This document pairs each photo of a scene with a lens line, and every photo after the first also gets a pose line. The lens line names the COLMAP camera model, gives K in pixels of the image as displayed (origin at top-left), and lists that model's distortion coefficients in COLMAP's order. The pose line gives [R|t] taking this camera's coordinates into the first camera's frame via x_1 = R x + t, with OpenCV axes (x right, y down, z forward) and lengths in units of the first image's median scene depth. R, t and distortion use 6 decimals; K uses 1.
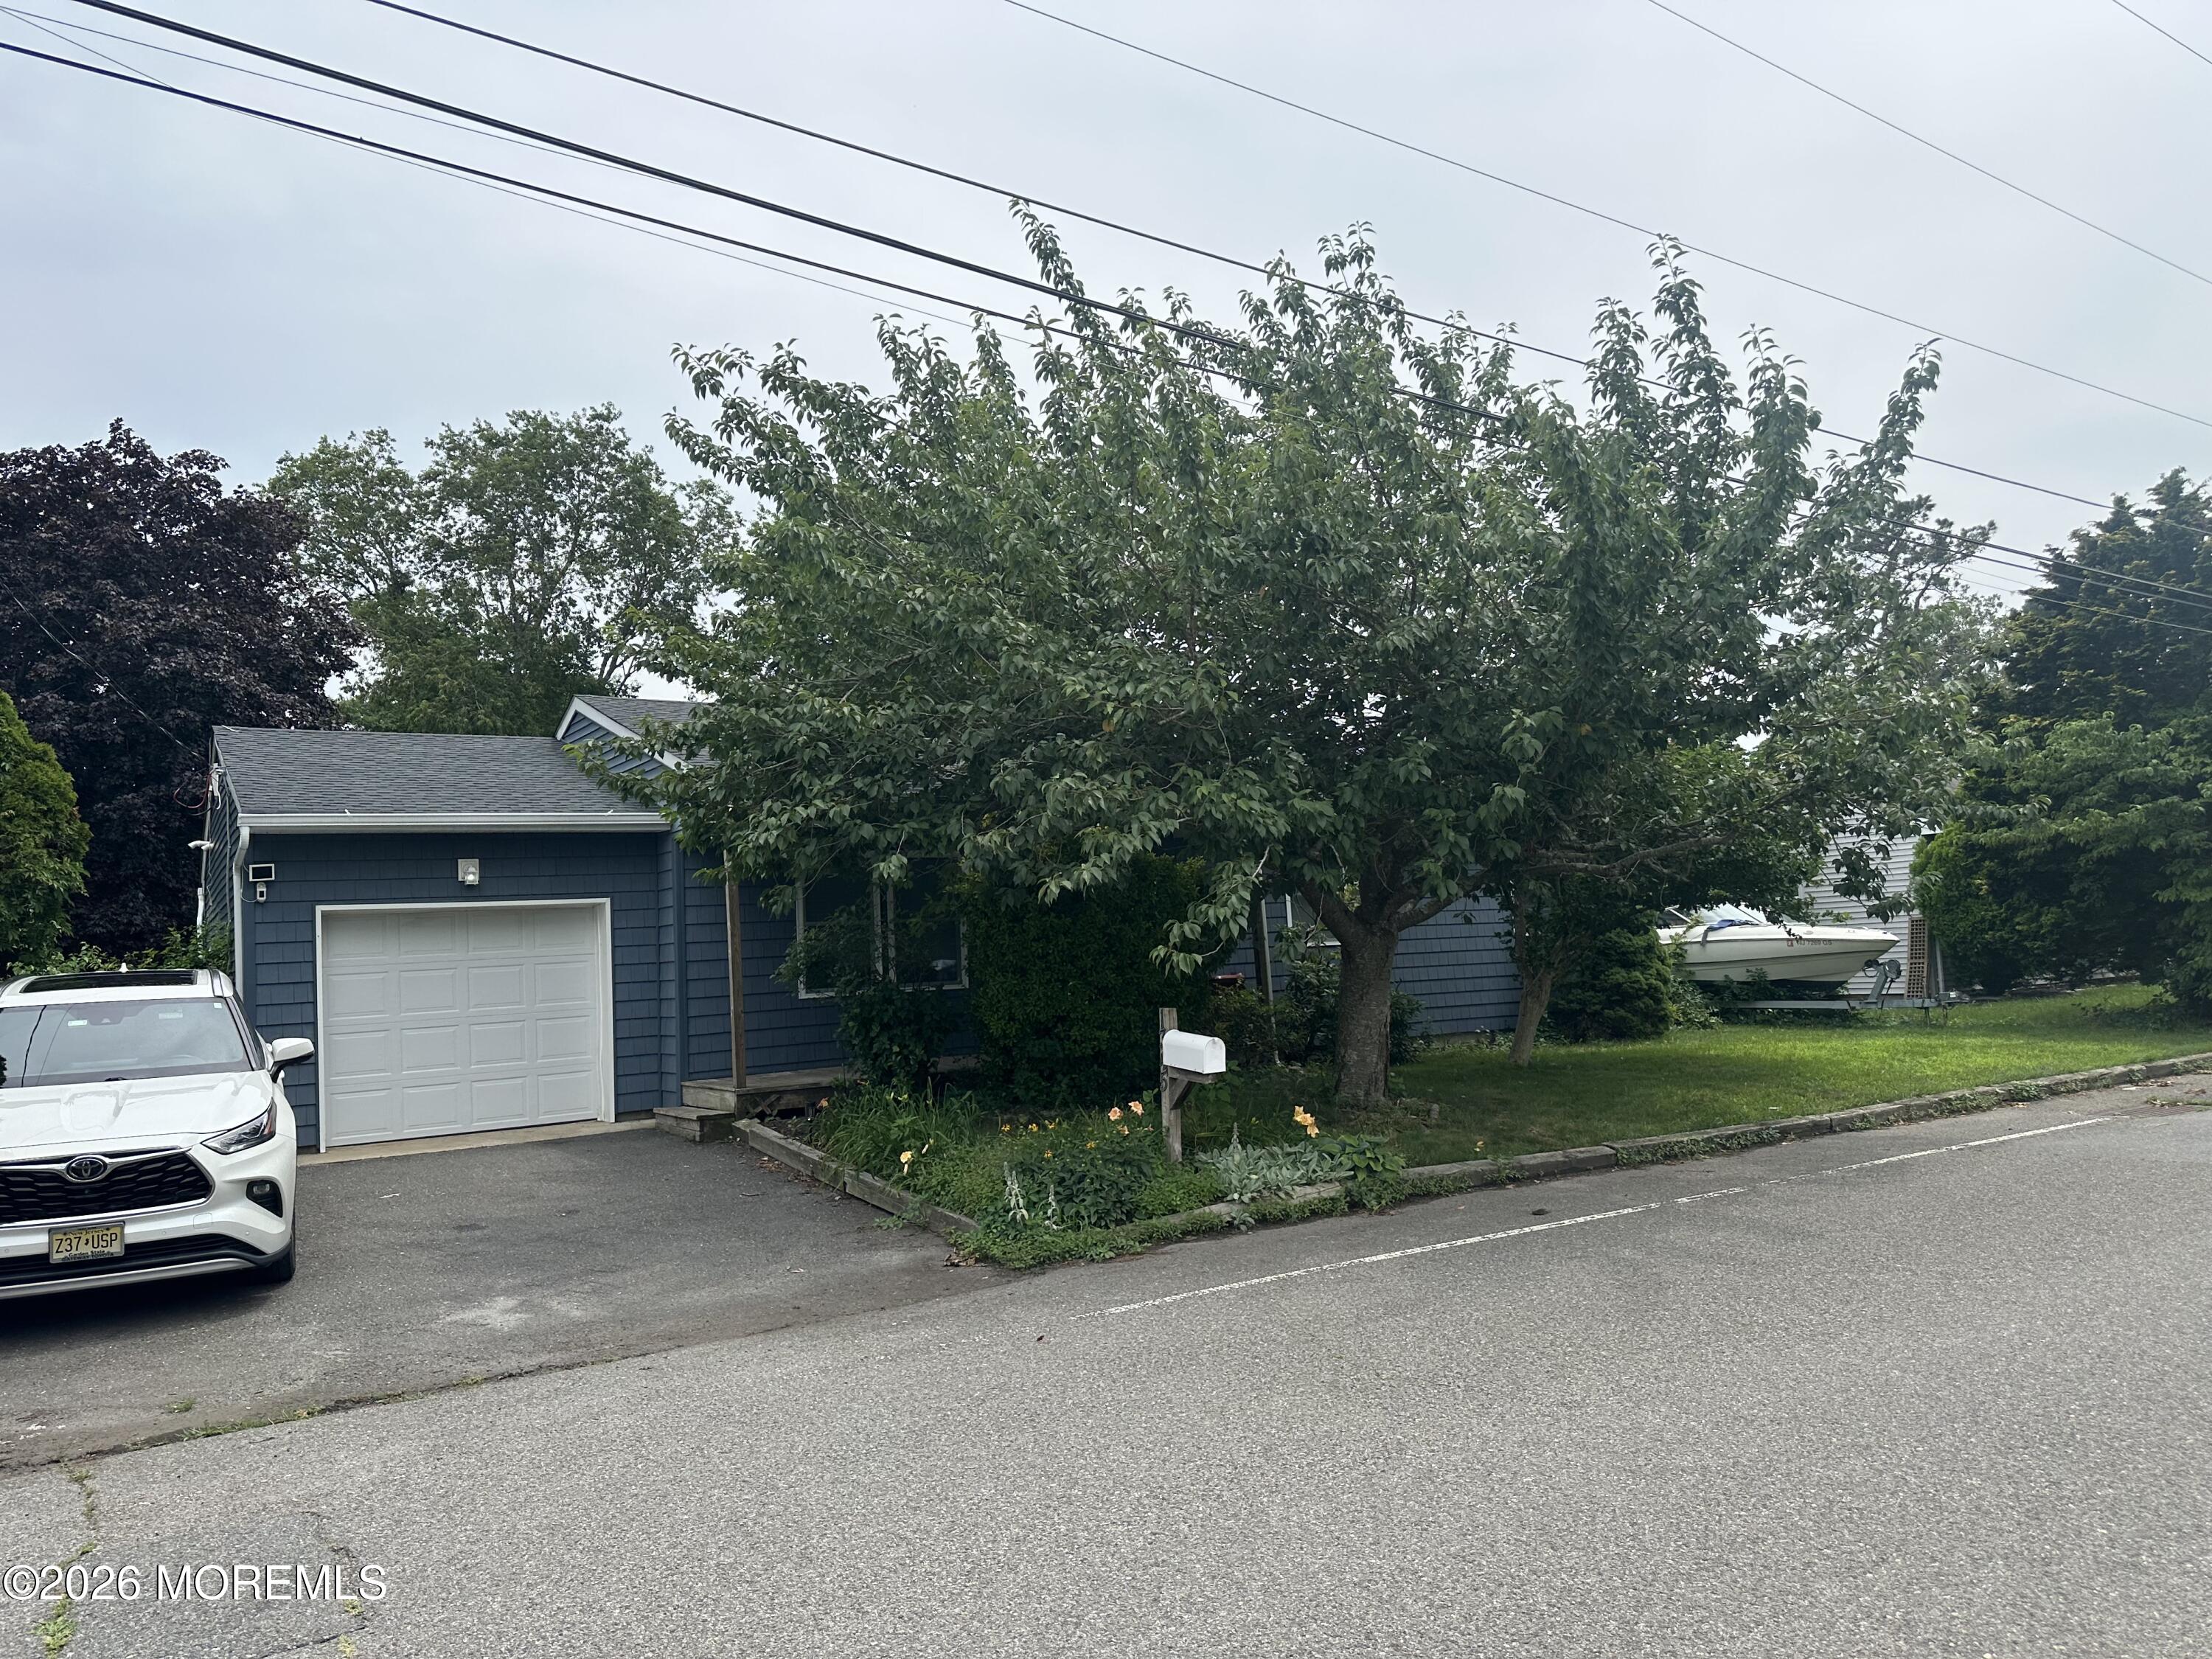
lens RADIAL K [[1539.4, 0, 1102.6], [0, 1539.4, 834.9], [0, 0, 1]] dist [0.142843, -0.192478]
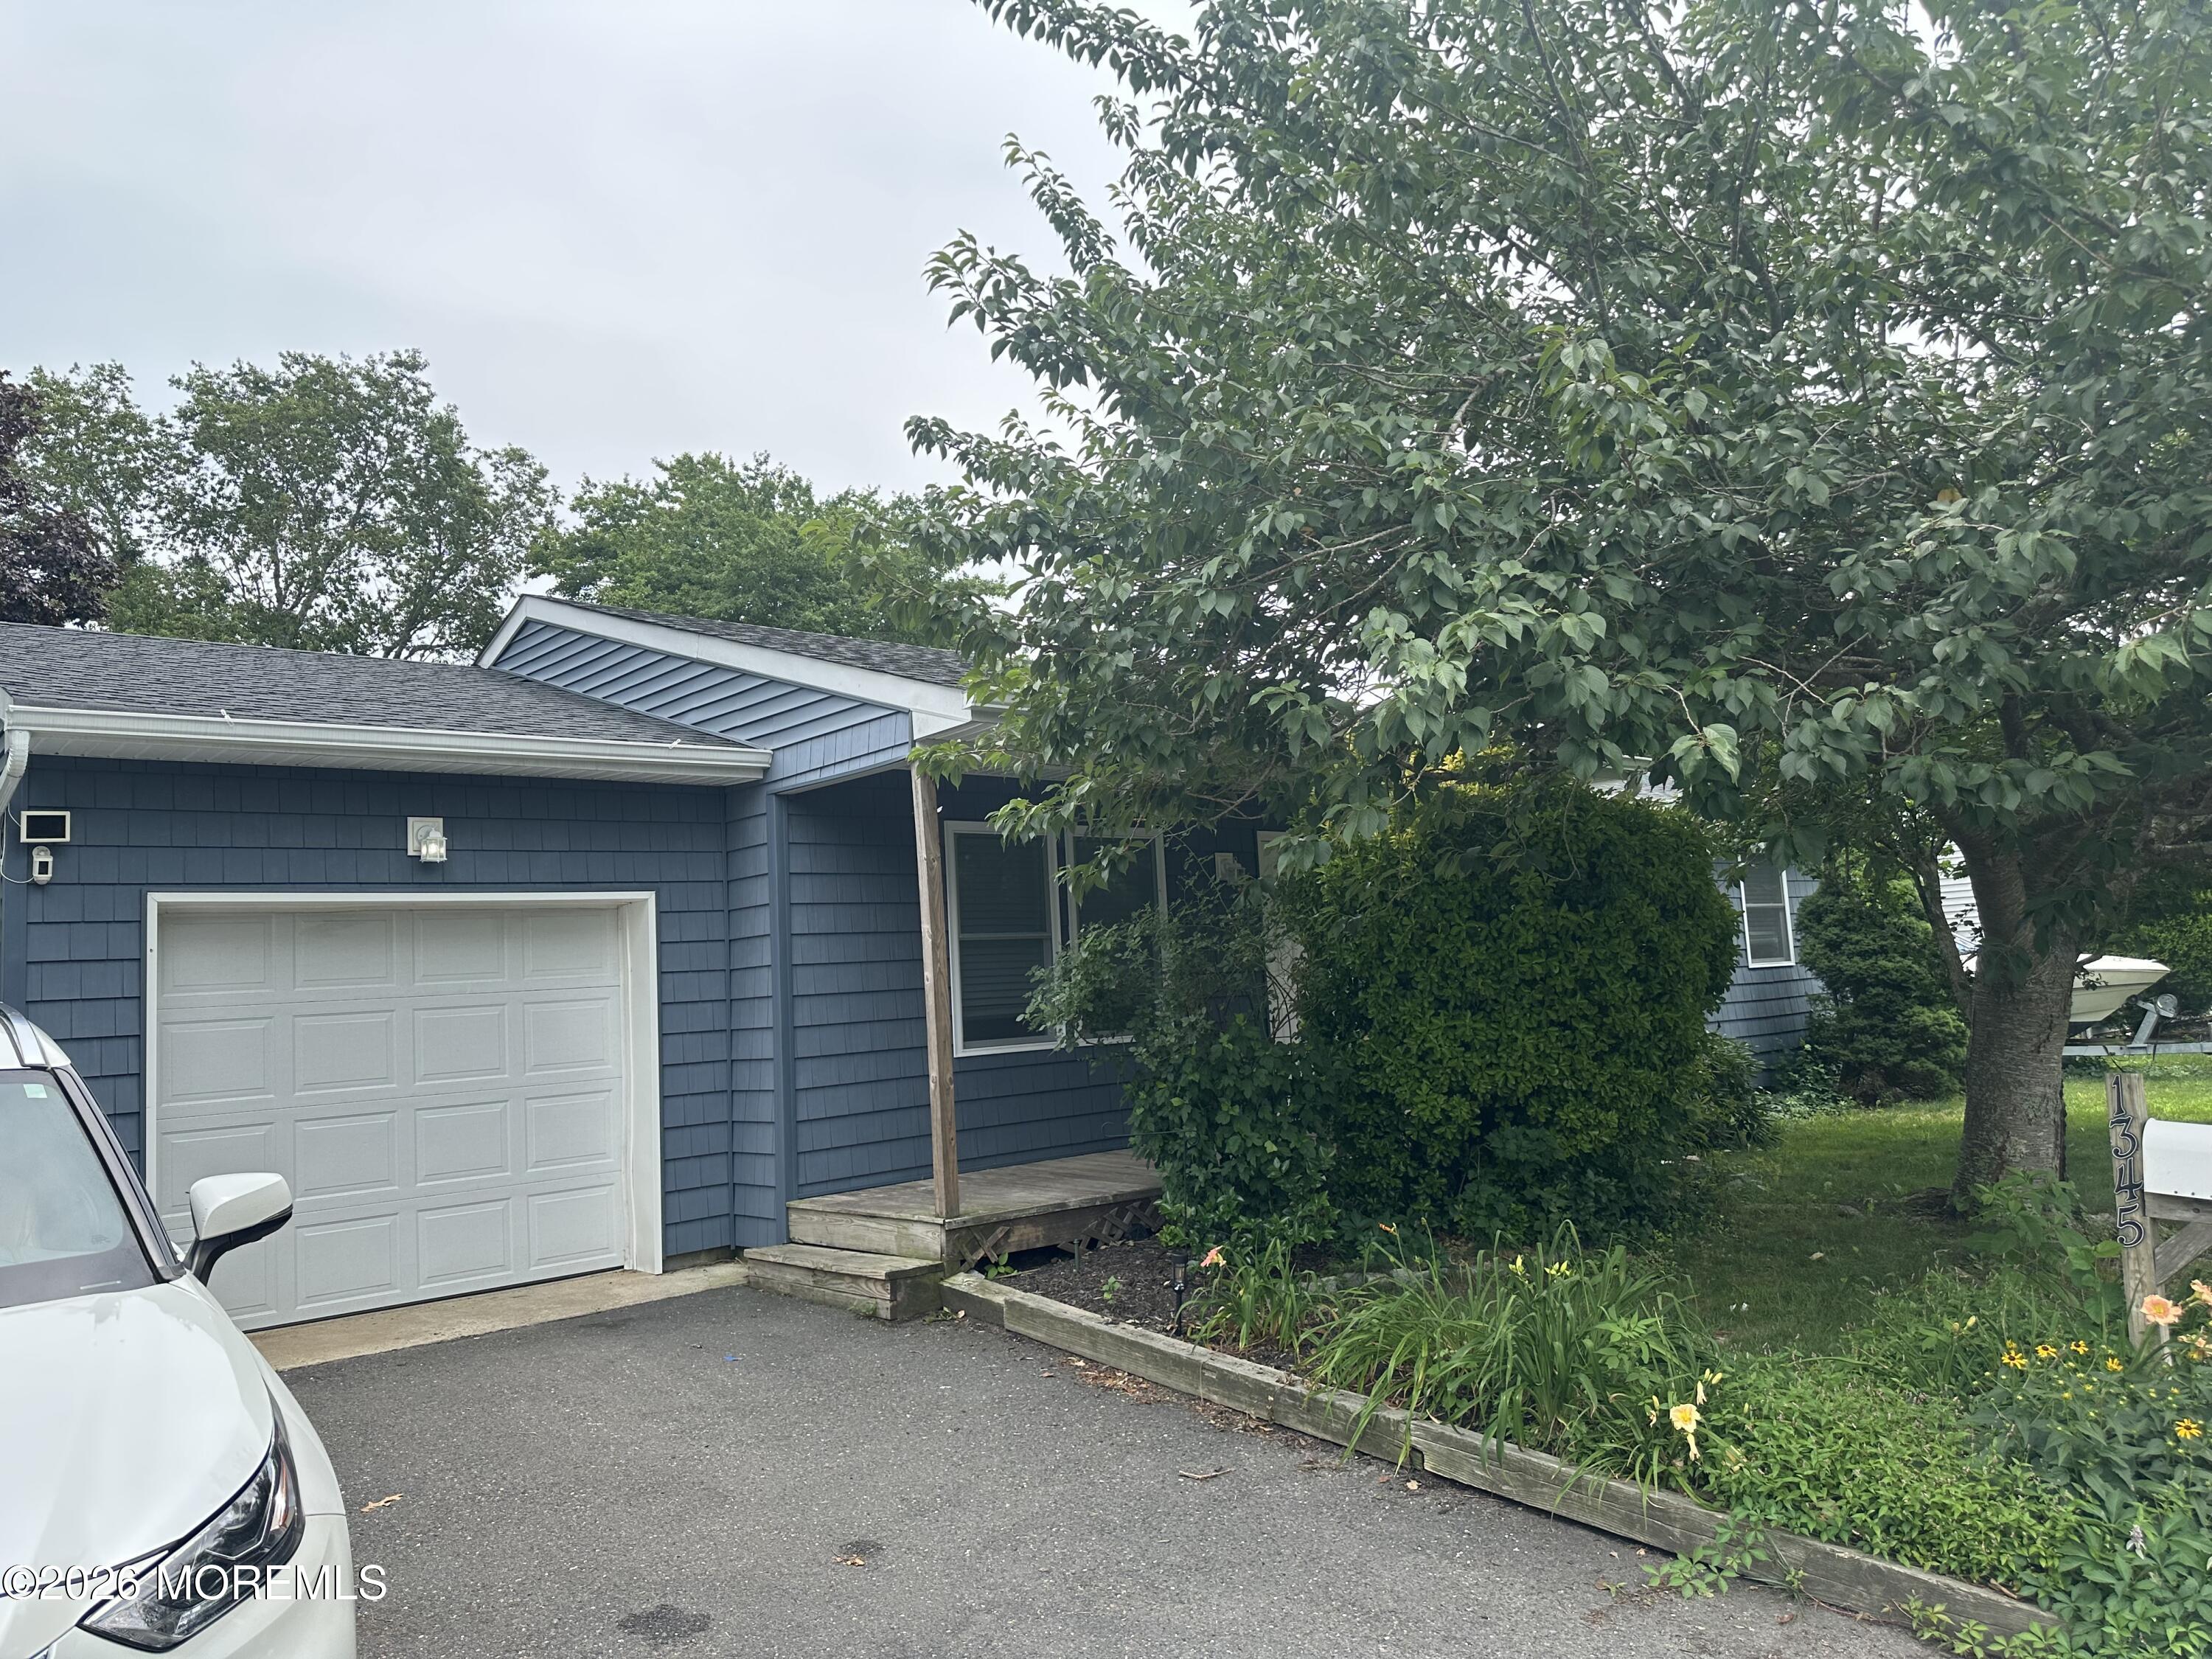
lens RADIAL K [[1517.5, 0, 1109.4], [0, 1517.5, 804.7], [0, 0, 1]] dist [0.016437, 0.000931]
pose [[0.984114, 0.013880, 0.176994, -0.244075], [-0.004618, 0.998603, -0.052633, 0.036722], [-0.177477, 0.050979, 0.982804, 0.388402]]
